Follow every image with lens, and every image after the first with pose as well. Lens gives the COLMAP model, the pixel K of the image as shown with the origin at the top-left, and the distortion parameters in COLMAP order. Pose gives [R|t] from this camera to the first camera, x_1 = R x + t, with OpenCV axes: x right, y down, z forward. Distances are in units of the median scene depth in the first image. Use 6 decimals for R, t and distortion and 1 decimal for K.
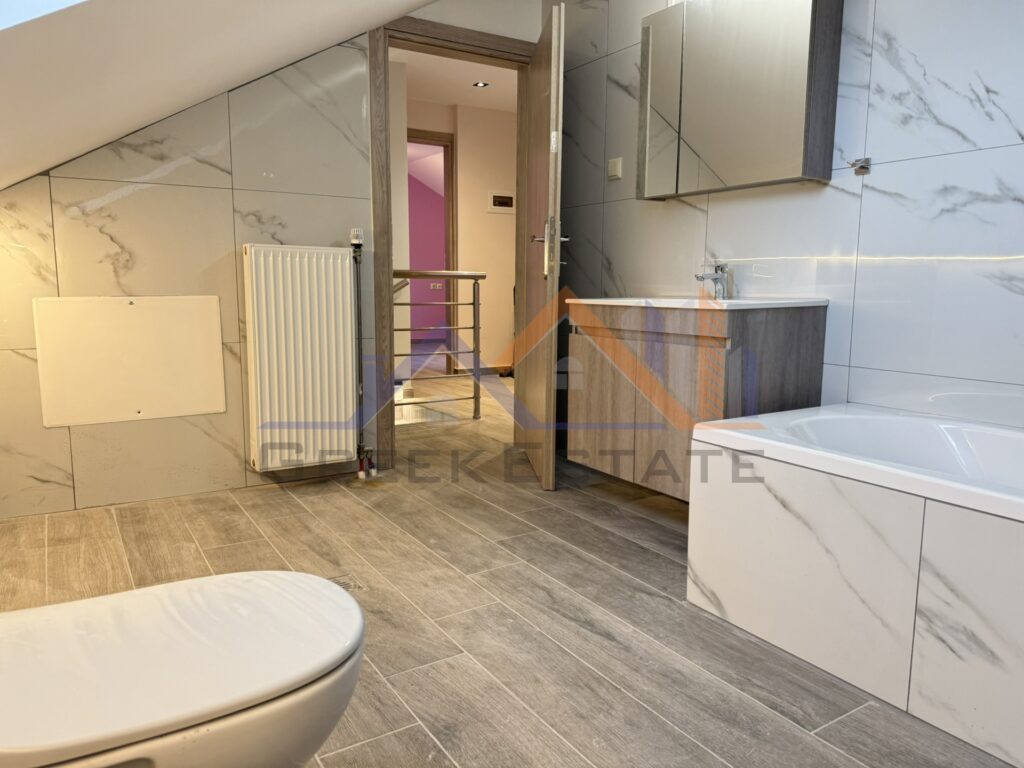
lens RADIAL K [[722.2, 0, 518.2], [0, 722.2, 380.2], [0, 0, 1]] dist [0.115781, -0.138436]
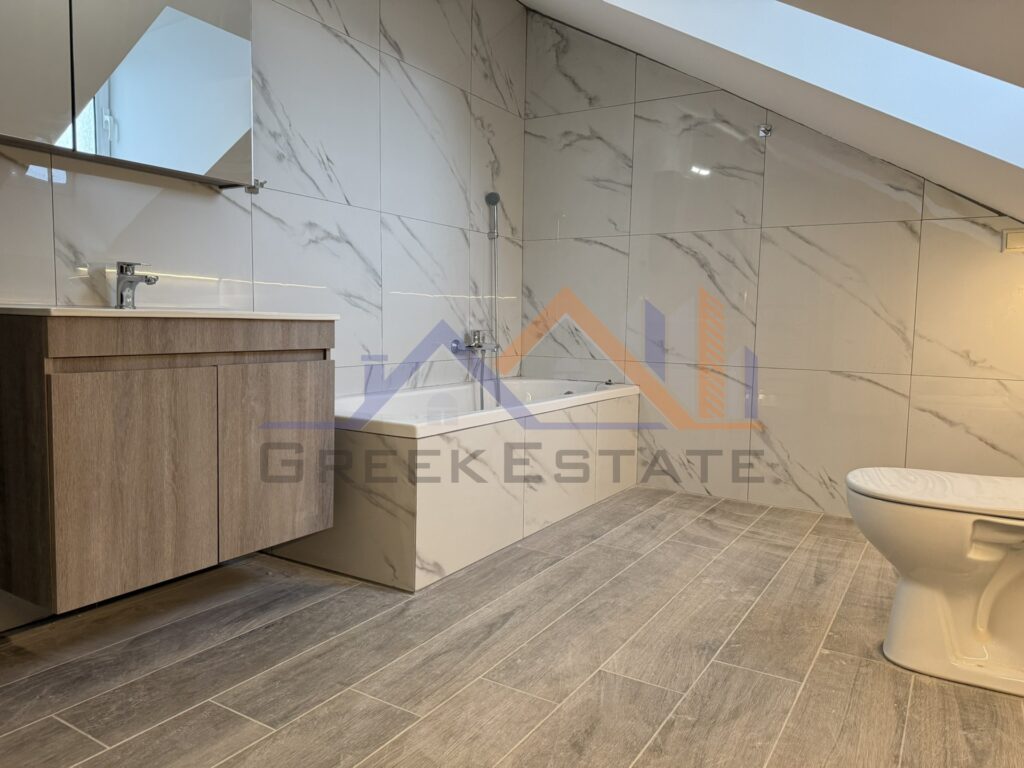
lens RADIAL K [[722.2, 0, 518.2], [0, 722.2, 380.2], [0, 0, 1]] dist [0.115781, -0.138436]
pose [[-0.438023, -0.093442, 0.894094, -0.634506], [0.097136, 0.983840, 0.150409, -0.123987], [-0.893701, 0.152731, -0.421868, 1.060868]]
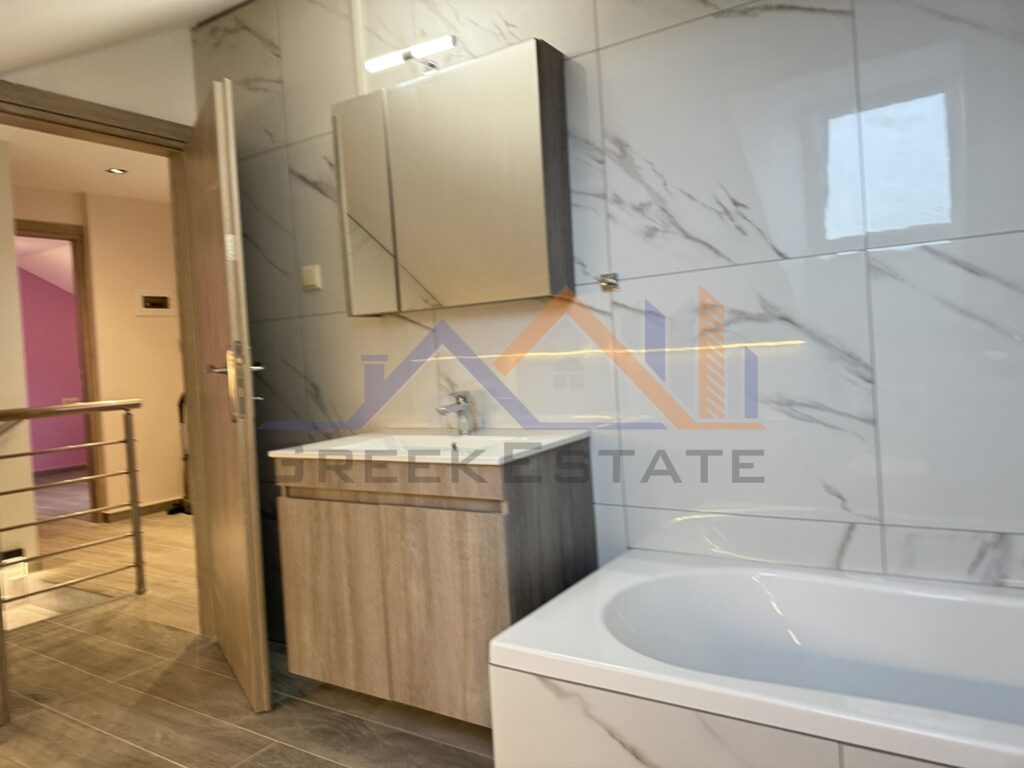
lens RADIAL K [[722.8, 0, 496.9], [0, 722.8, 371.7], [0, 0, 1]] dist [0.108652, -0.138946]
pose [[0.914312, -0.075022, 0.398002, -0.014274], [0.123427, 0.987563, -0.097391, -0.105227], [-0.385746, 0.138170, 0.912200, 0.247188]]
